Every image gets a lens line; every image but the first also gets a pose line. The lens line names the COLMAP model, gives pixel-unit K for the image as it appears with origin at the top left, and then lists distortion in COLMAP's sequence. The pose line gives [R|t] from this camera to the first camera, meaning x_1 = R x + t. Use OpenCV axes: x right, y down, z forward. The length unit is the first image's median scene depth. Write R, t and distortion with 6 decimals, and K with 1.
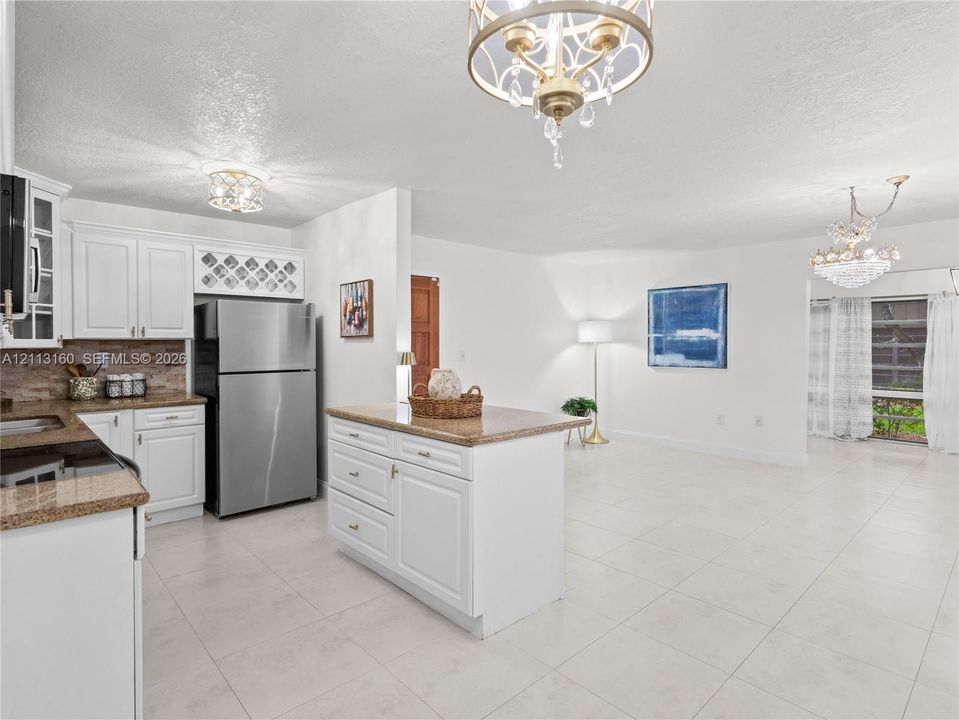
lens RADIAL K [[511.3, 0, 482.6], [0, 511.3, 348.0], [0, 0, 1]] dist [0.004967, 0.001181]
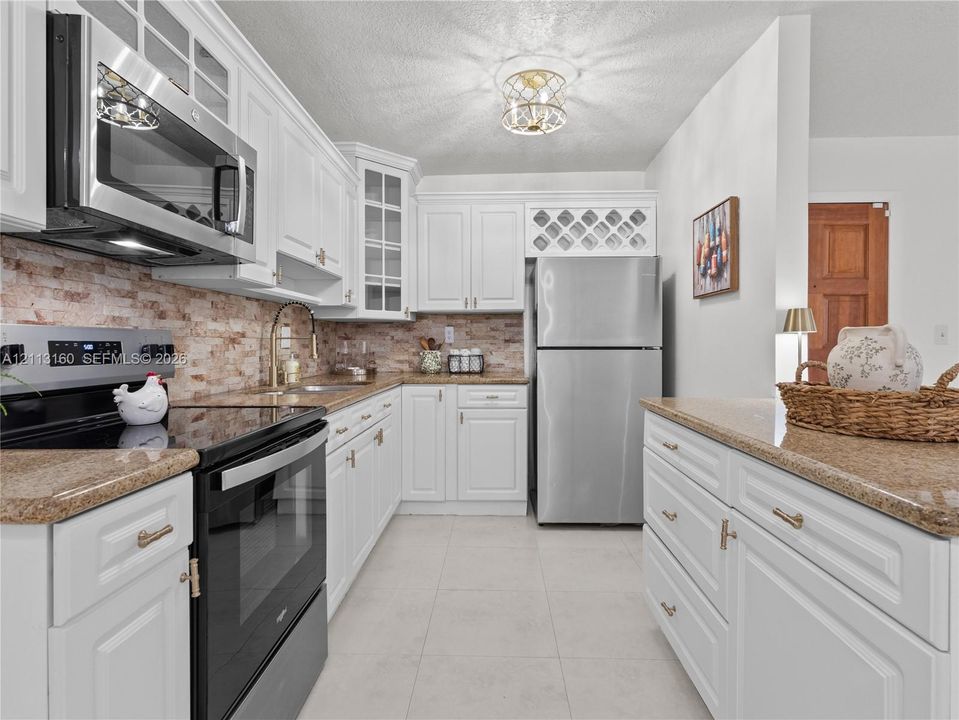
lens RADIAL K [[511.3, 0, 482.6], [0, 511.3, 348.0], [0, 0, 1]] dist [0.004967, 0.001181]
pose [[0.711655, 0.005549, -0.702507, -0.001294], [-0.005810, 0.999981, 0.002013, 0.047955], [0.702505, 0.002649, 0.711674, 0.349420]]
